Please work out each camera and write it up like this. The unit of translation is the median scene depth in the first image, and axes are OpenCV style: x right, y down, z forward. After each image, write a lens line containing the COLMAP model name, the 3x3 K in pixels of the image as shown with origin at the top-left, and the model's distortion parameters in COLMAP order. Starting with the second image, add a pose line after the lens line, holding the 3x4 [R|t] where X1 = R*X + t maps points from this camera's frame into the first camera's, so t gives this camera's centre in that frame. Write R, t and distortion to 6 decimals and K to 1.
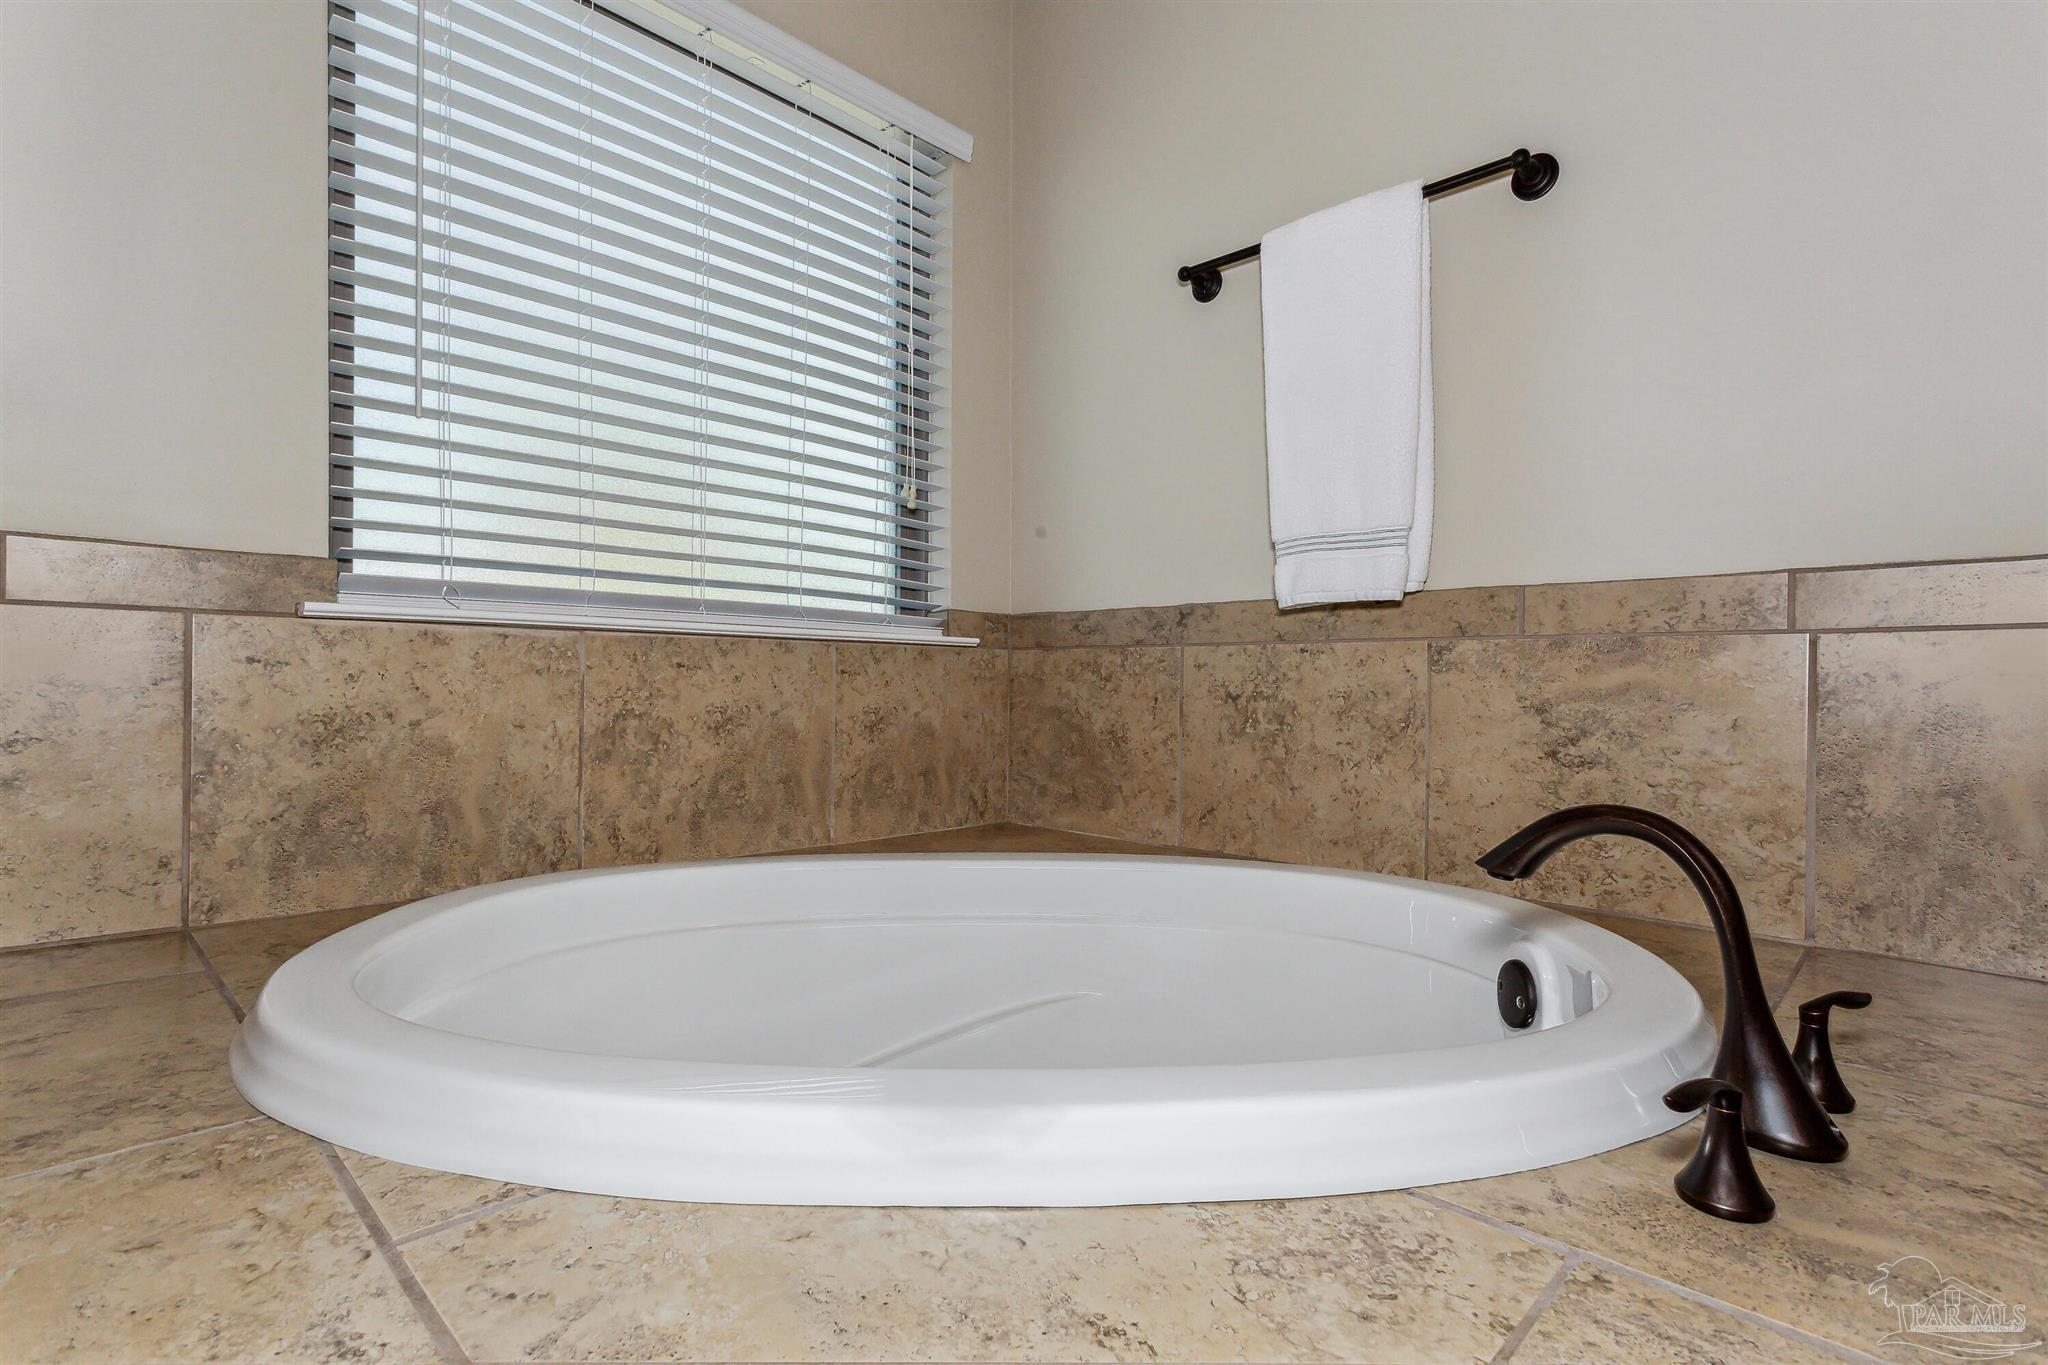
lens RADIAL K [[973.2, 0, 1024.0], [0, 973.2, 682.5], [0, 0, 1]] dist [-0.001366, 0.002165]
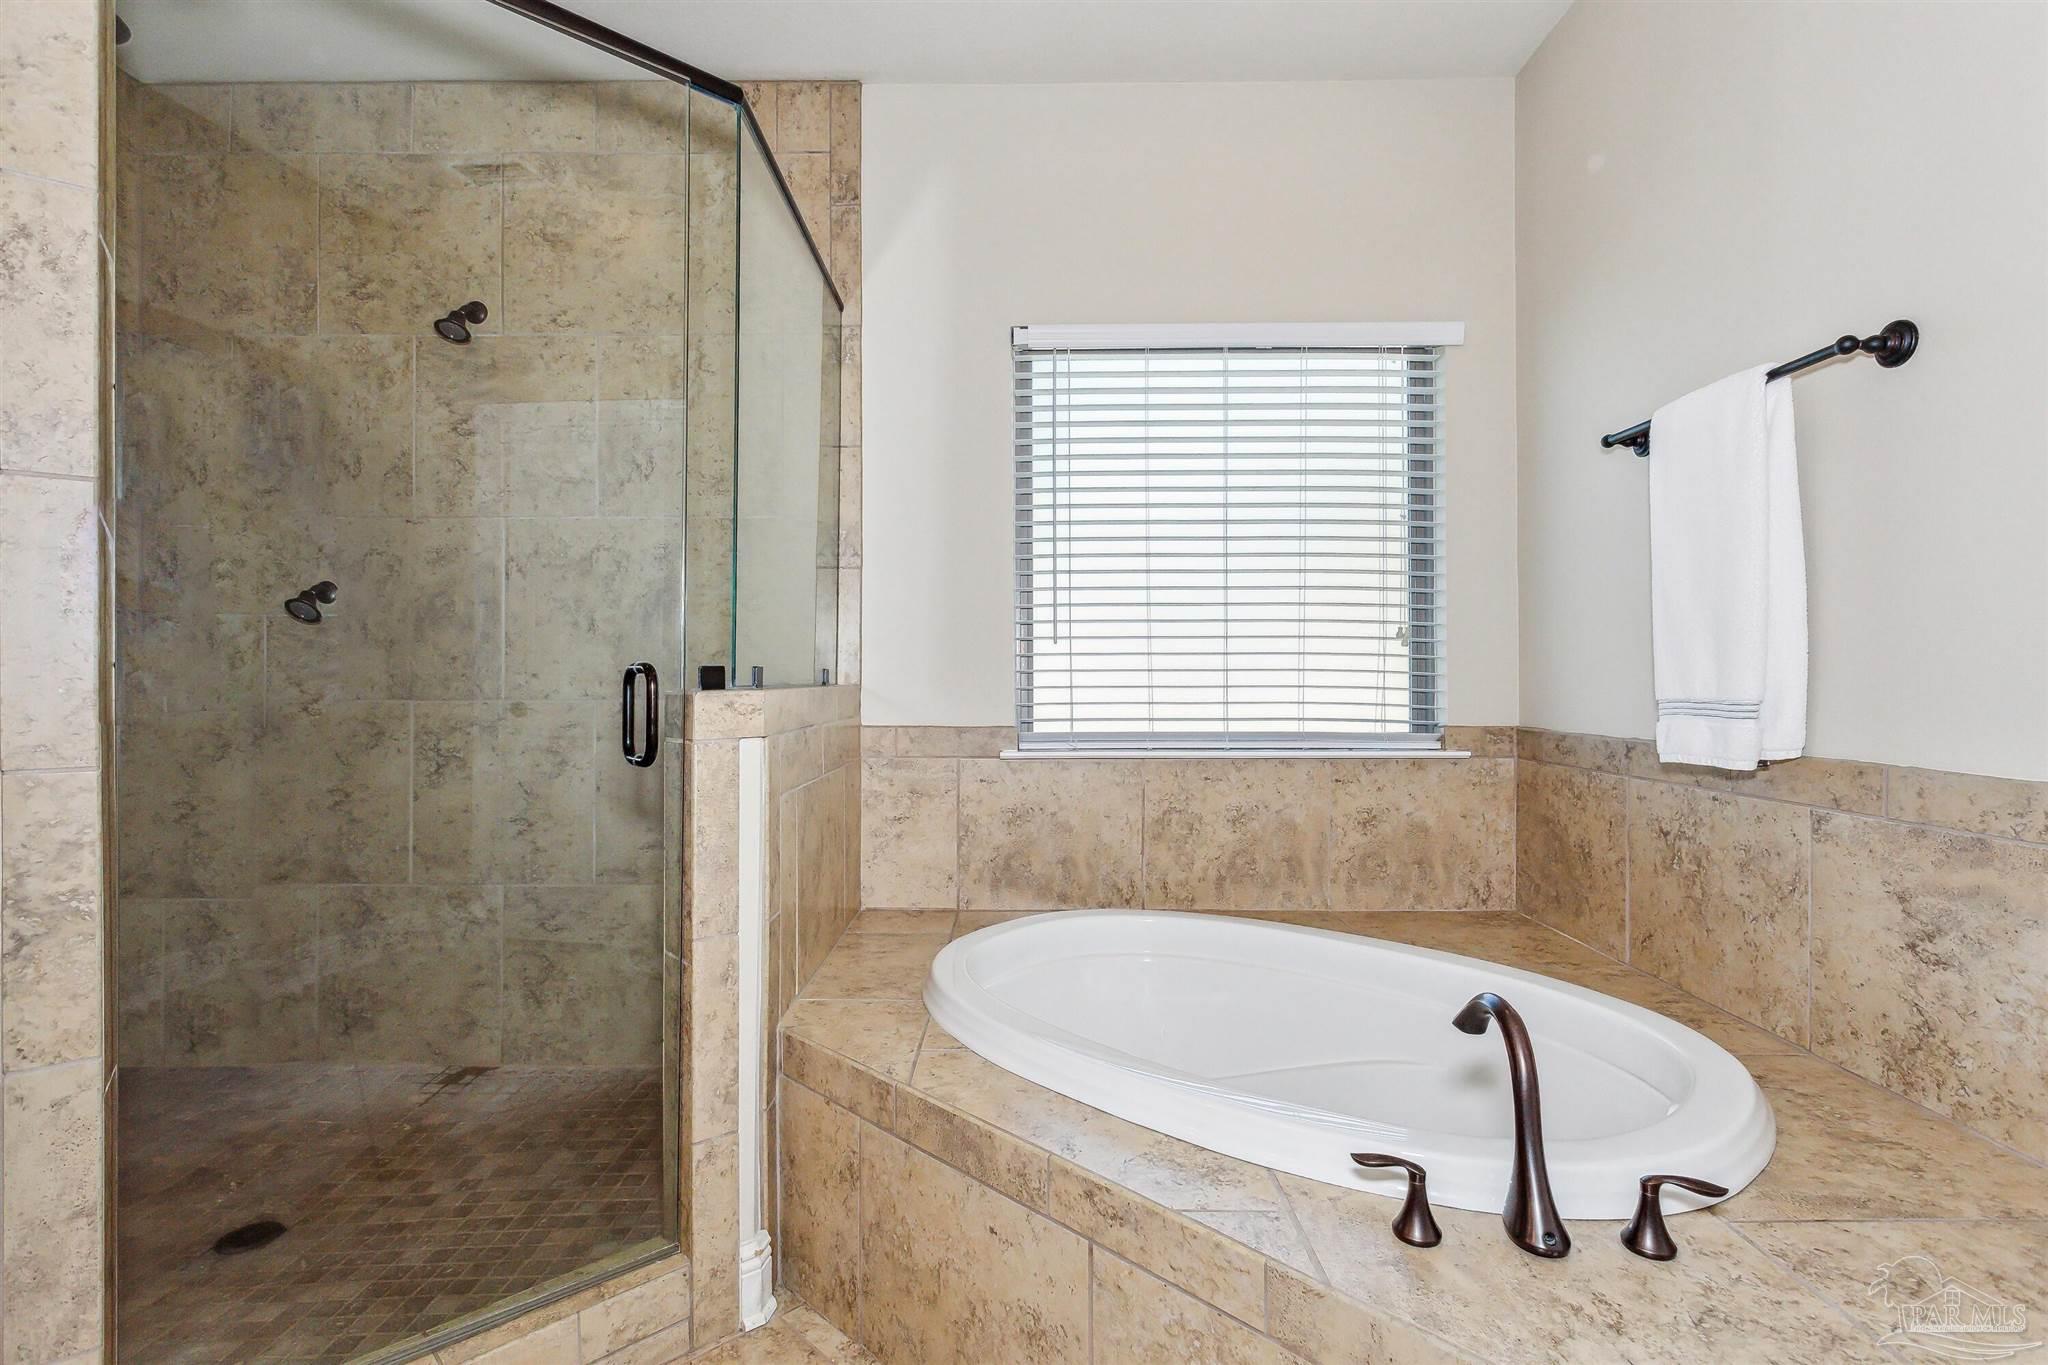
lens RADIAL K [[973.2, 0, 1024.0], [0, 973.2, 682.5], [0, 0, 1]] dist [-0.001366, 0.002165]
pose [[0.697316, -0.008684, -0.716712, 0.547175], [0.007604, 0.999960, -0.004719, -0.166264], [0.716724, -0.002159, 0.697354, -0.263369]]
